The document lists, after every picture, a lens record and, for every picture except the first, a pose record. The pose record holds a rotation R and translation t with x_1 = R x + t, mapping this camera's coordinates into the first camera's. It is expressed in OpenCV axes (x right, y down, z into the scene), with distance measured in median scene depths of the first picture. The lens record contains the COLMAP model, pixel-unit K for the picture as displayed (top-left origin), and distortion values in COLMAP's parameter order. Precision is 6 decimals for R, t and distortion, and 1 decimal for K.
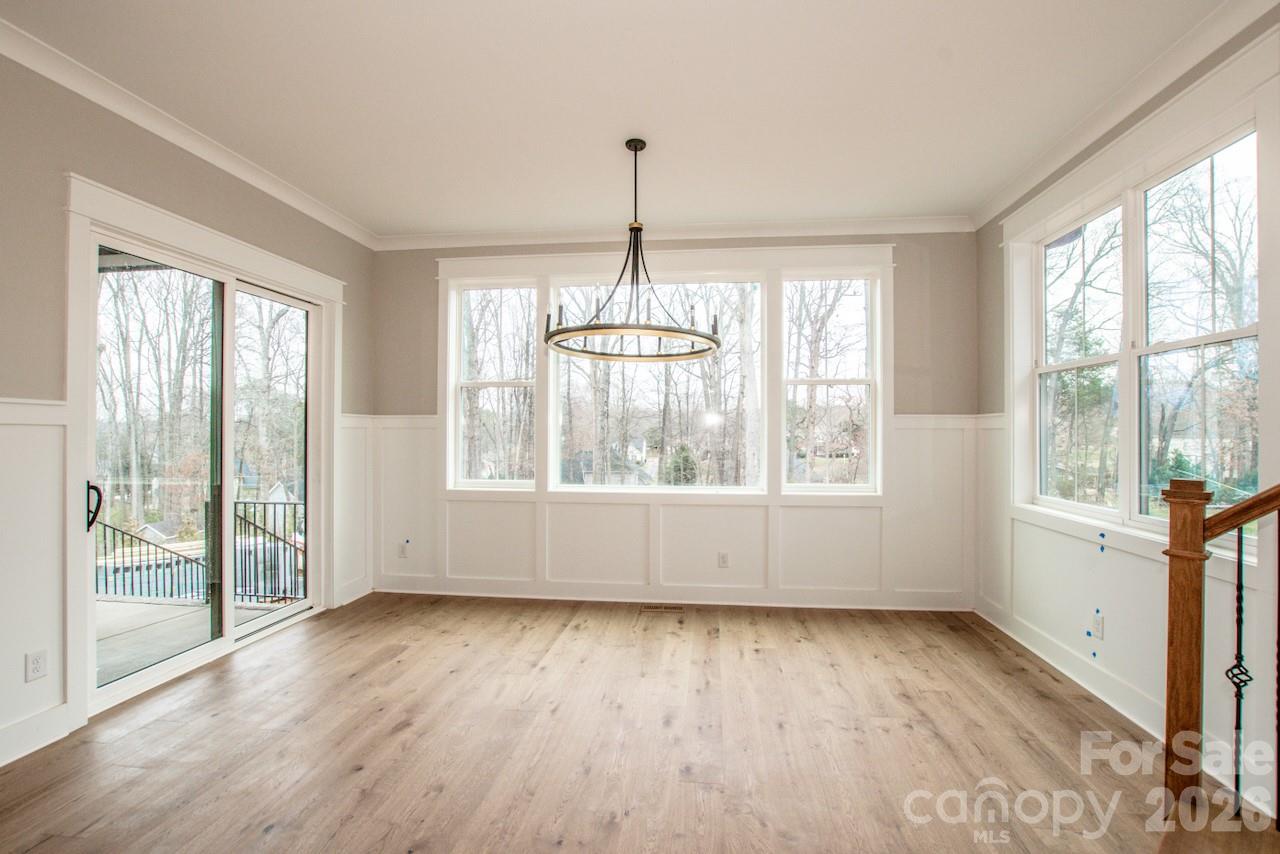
lens RADIAL K [[579.3, 0, 642.7], [0, 579.3, 434.4], [0, 0, 1]] dist [-0.025618, 0.000825]
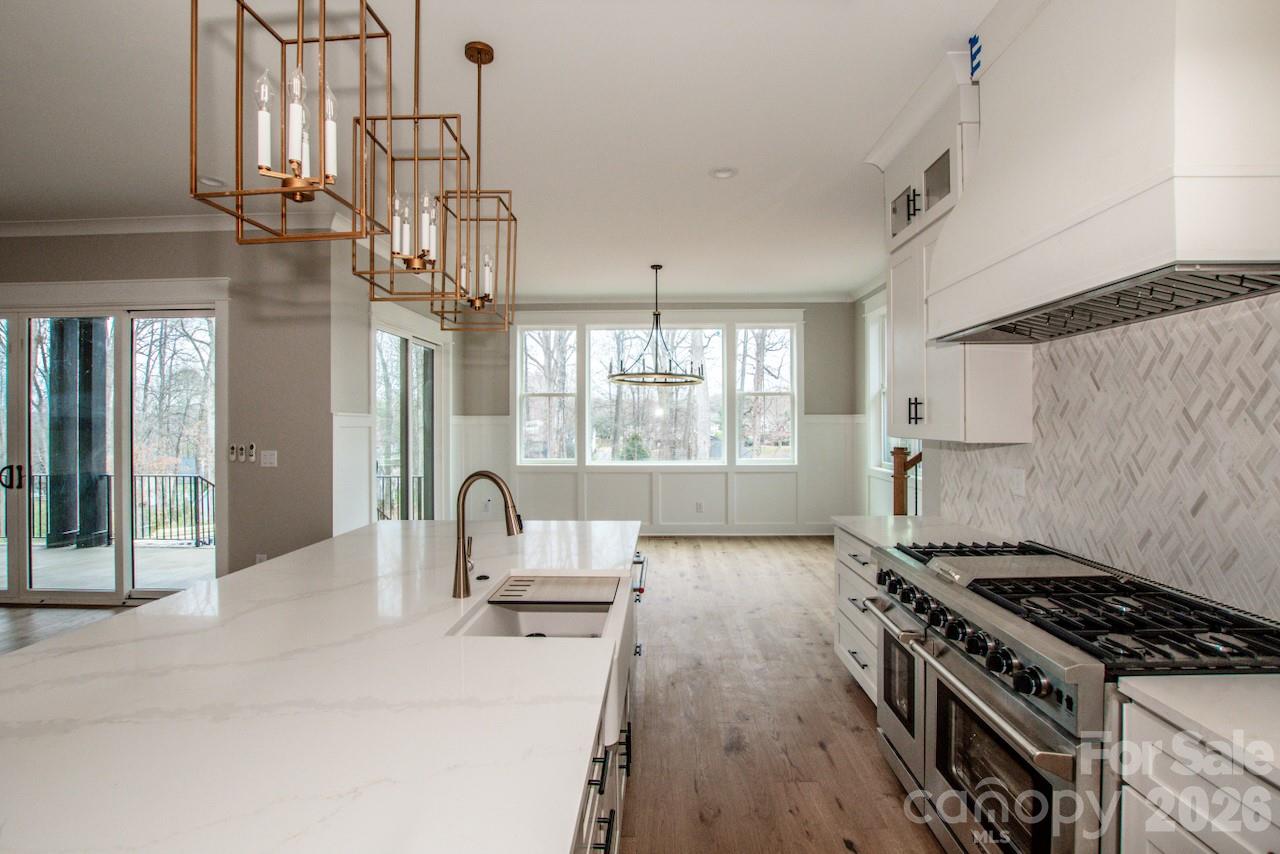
lens RADIAL K [[579.3, 0, 638.5], [0, 579.3, 425.9], [0, 0, 1]] dist [-0.025618, 0.000825]
pose [[0.996820, -0.005490, 0.079497, -0.155603], [0.005214, 0.999980, 0.003681, -0.011622], [-0.079516, -0.003255, 0.996828, -0.574112]]
